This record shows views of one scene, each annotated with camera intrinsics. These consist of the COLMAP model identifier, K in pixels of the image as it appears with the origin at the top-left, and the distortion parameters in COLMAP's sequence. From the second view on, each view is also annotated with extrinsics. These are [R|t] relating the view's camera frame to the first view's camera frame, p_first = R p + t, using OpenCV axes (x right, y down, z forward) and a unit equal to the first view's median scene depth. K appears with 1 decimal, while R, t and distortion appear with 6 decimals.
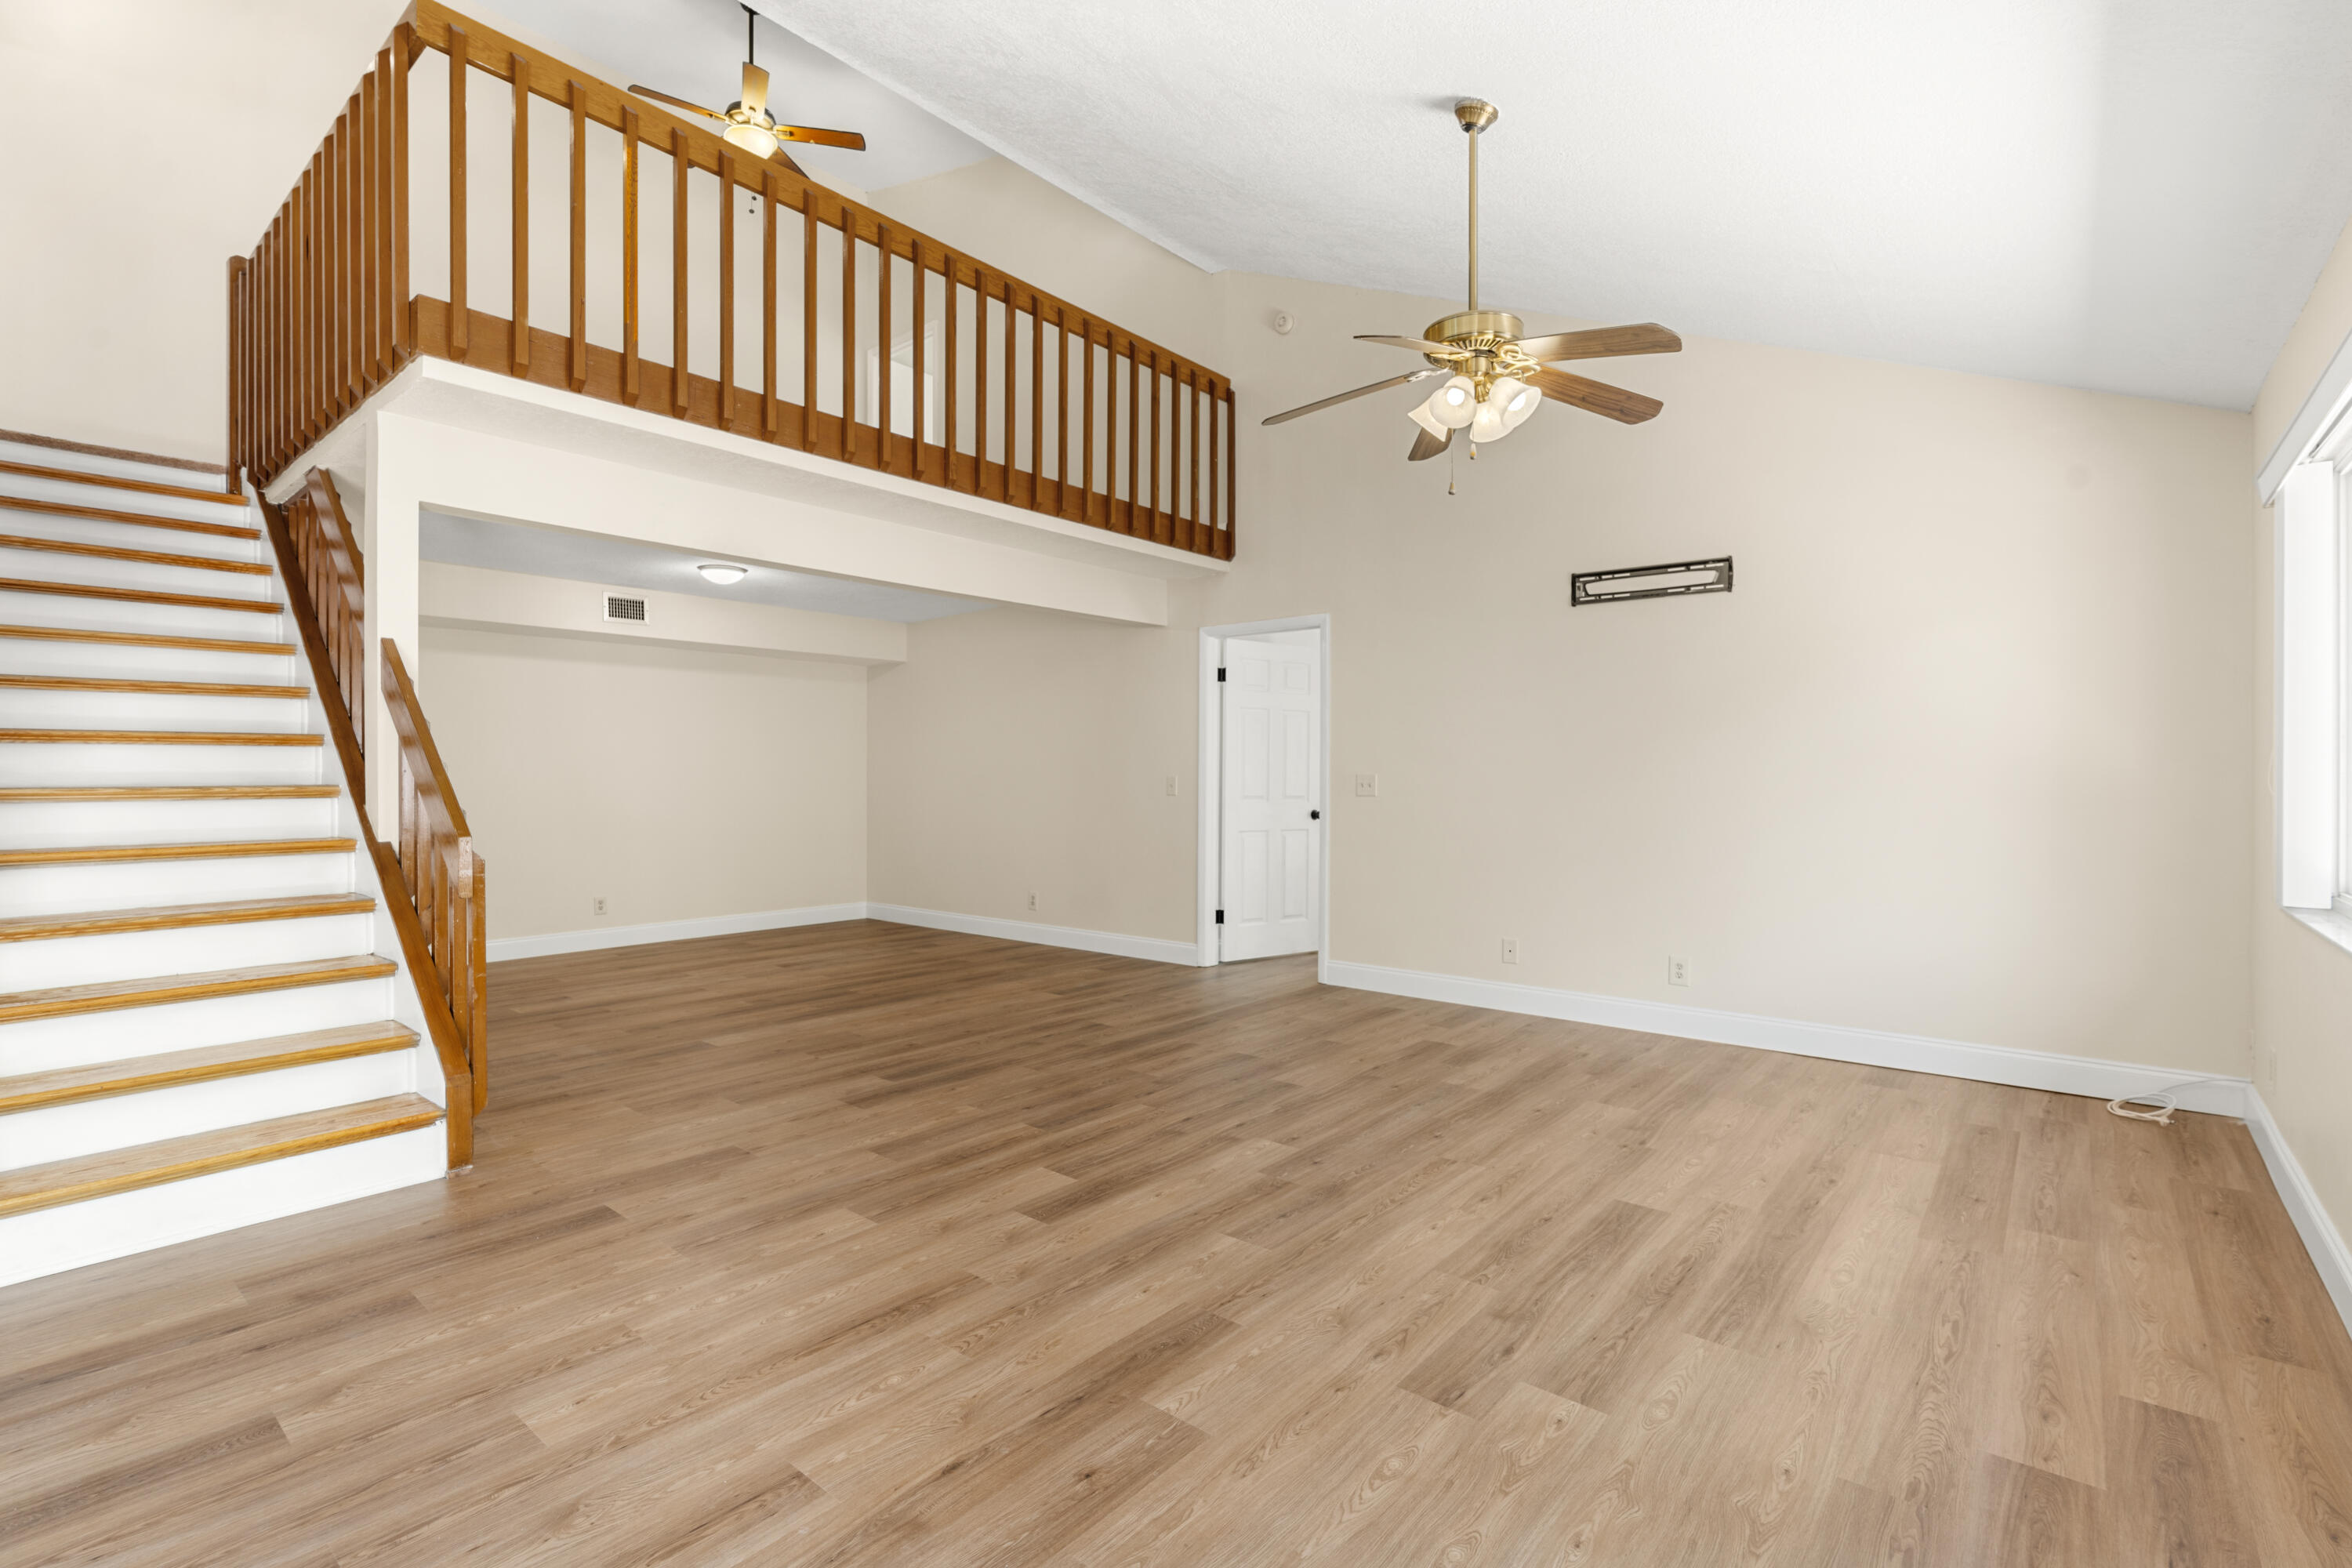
lens RADIAL K [[1067.5, 0, 1175.3], [0, 1067.5, 774.2], [0, 0, 1]] dist [-0.004377, 0.000500]
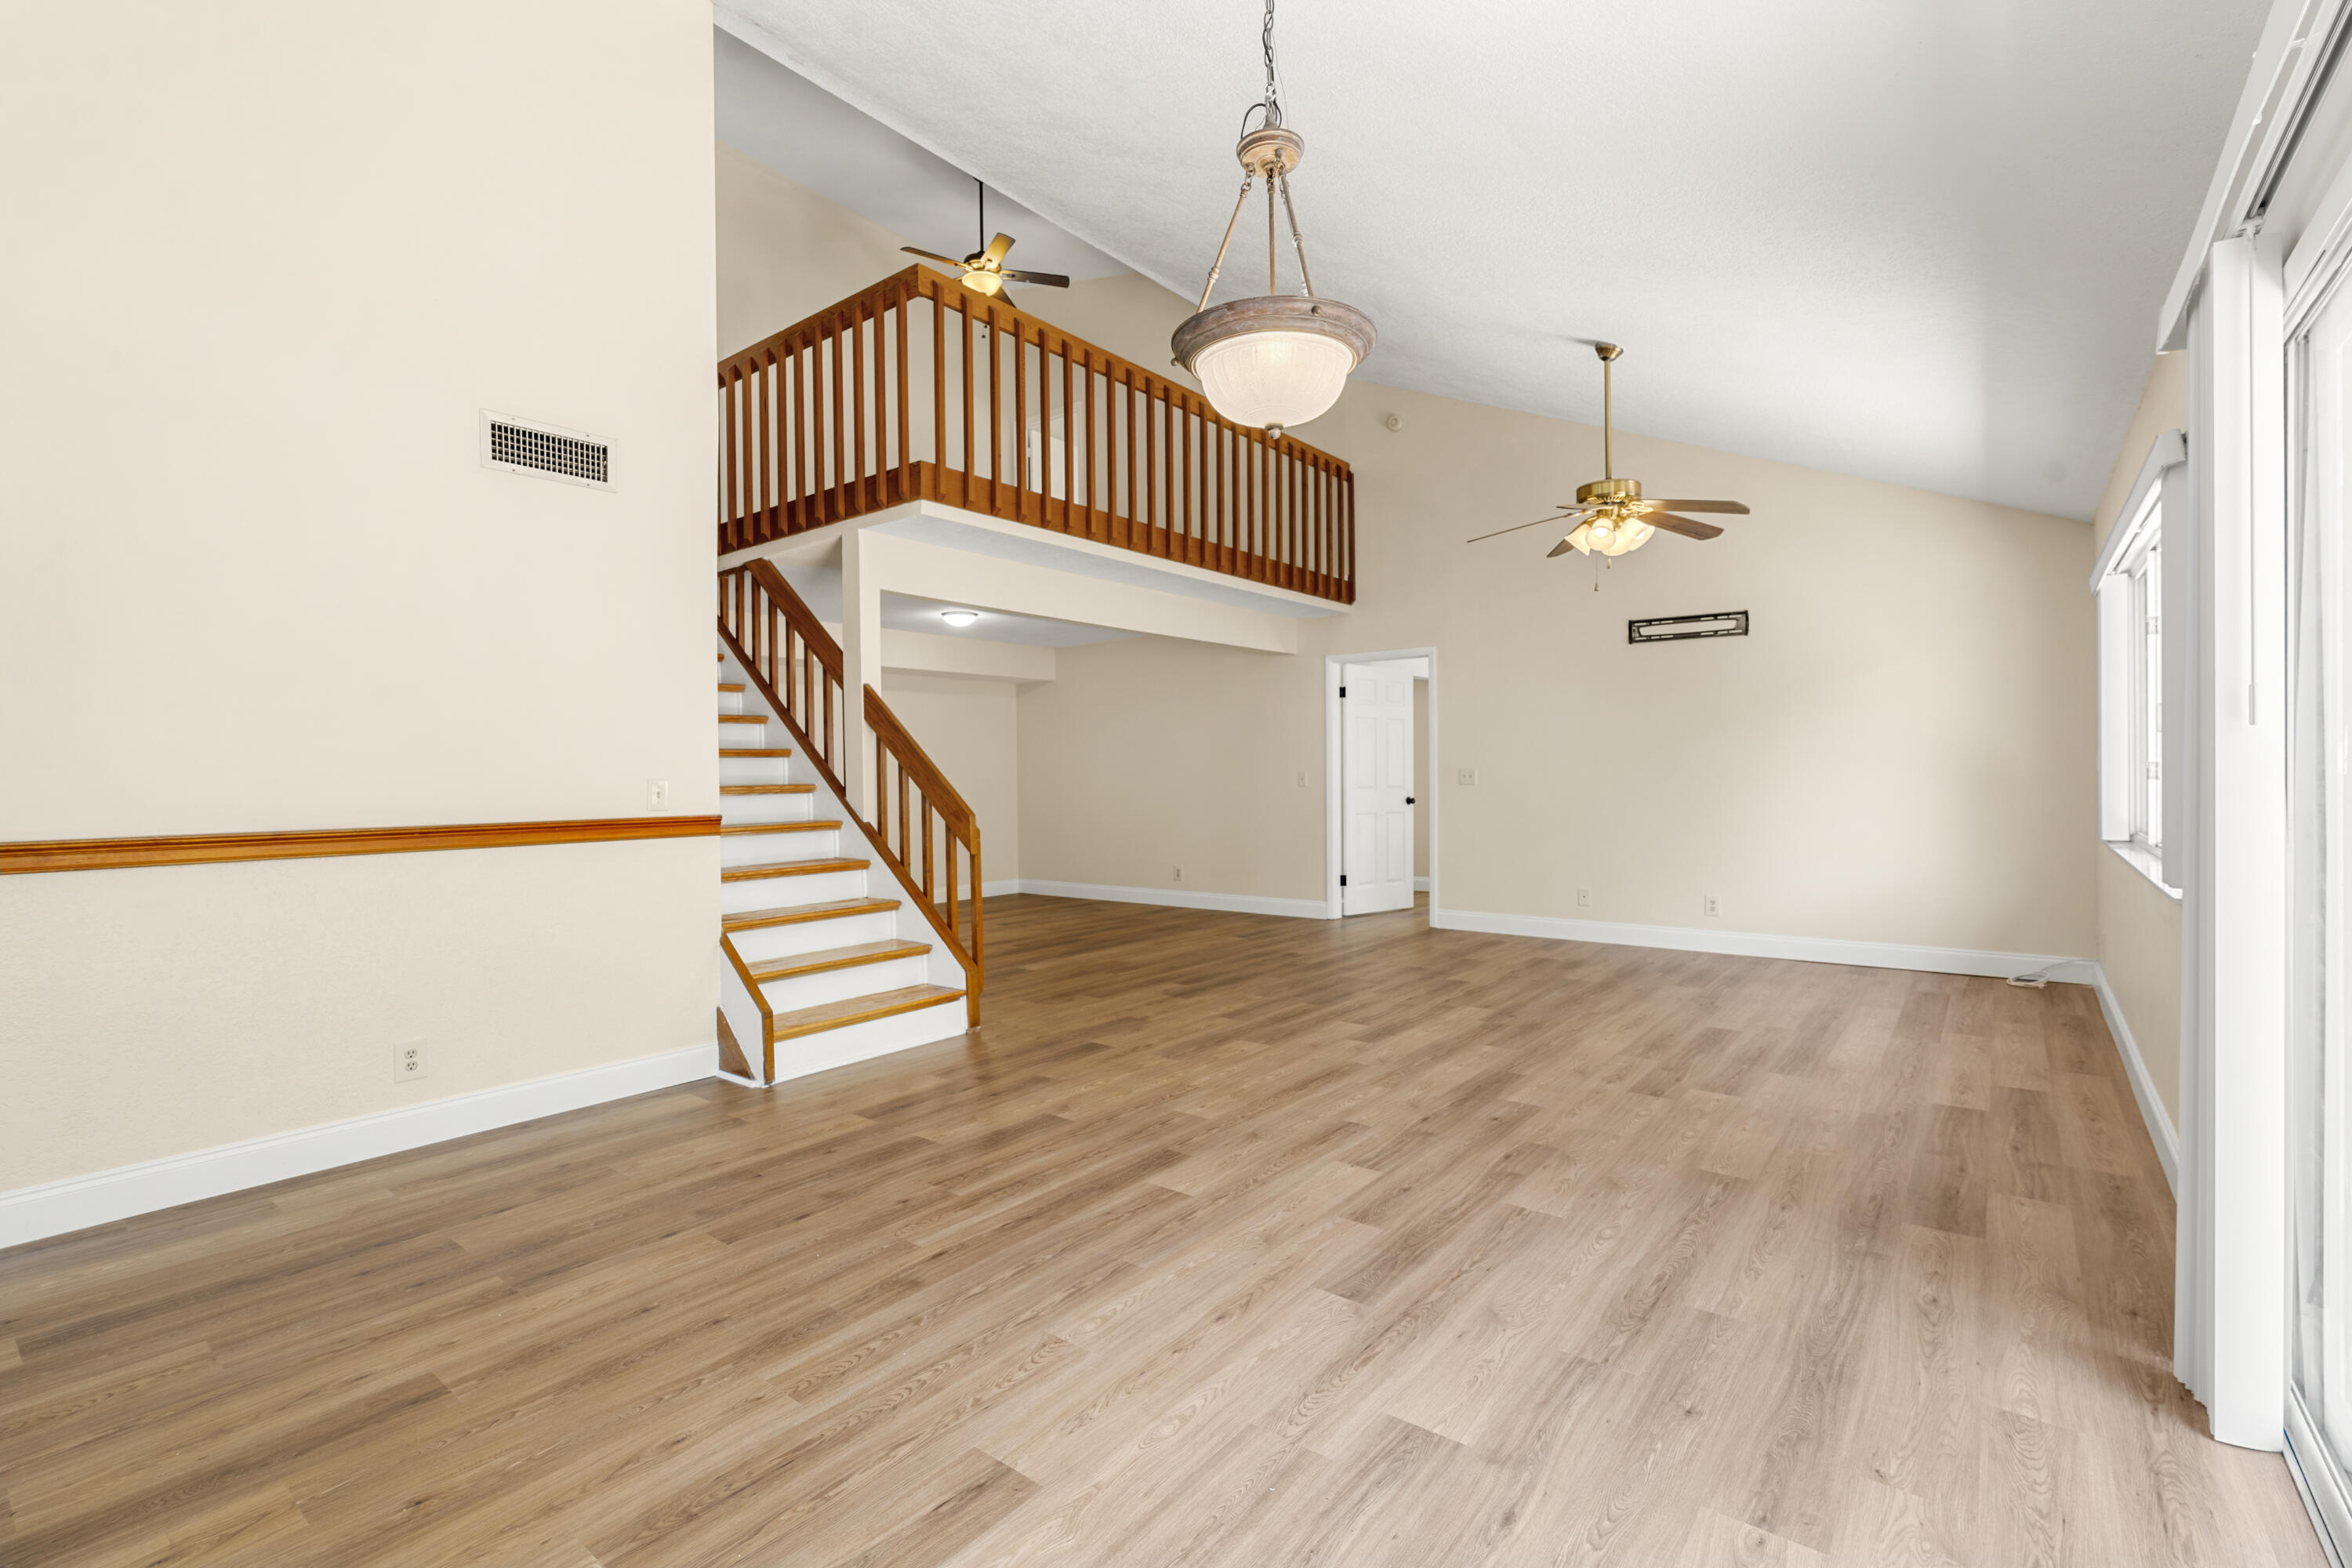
lens RADIAL K [[1049.5, 0, 1177.6], [0, 1049.5, 774.4], [0, 0, 1]] dist [-0.002978, 0.000764]
pose [[0.999350, -0.012470, 0.033824, -0.349829], [0.012365, 0.999918, 0.003307, -0.001557], [-0.033862, -0.002887, 0.999422, -0.449616]]
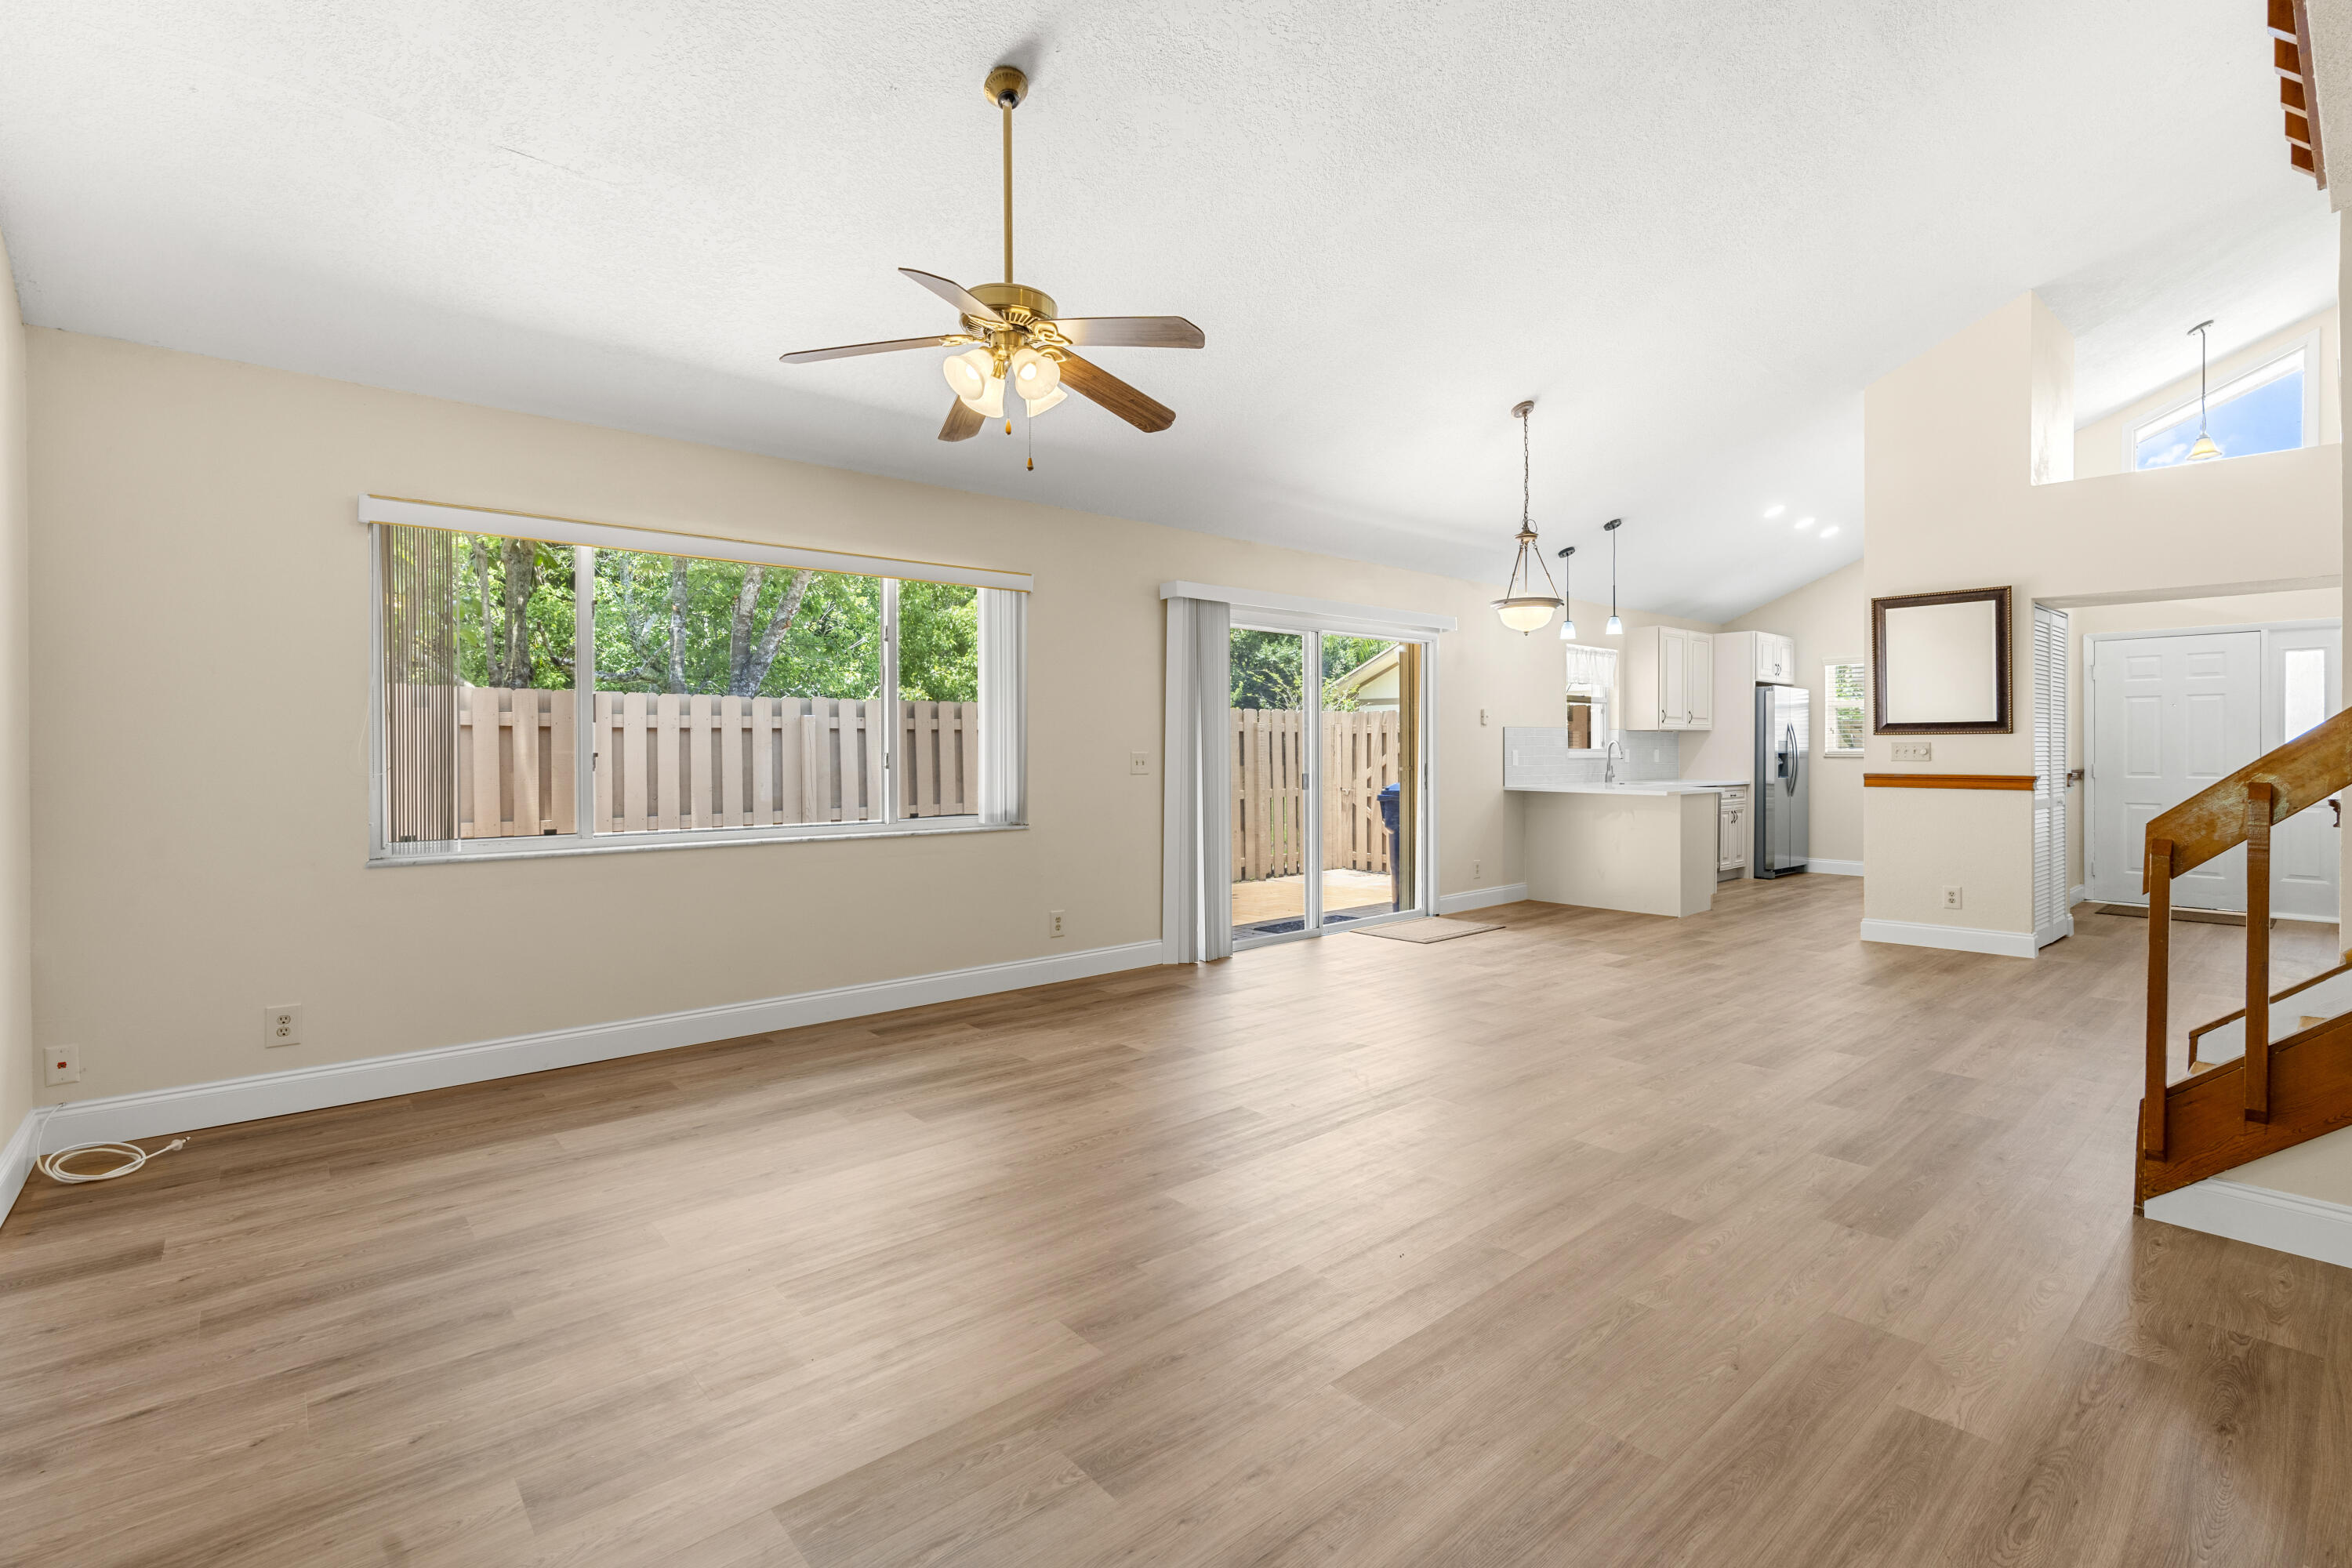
lens RADIAL K [[1060.6, 0, 1178.2], [0, 1060.6, 754.9], [0, 0, 1]] dist [-0.009790, 0.001813]
pose [[-0.988282, 0.000397, 0.152639, -0.023605], [0.000760, 0.999997, 0.002324, 0.001541], [-0.152637, 0.002413, -0.988279, 1.629002]]
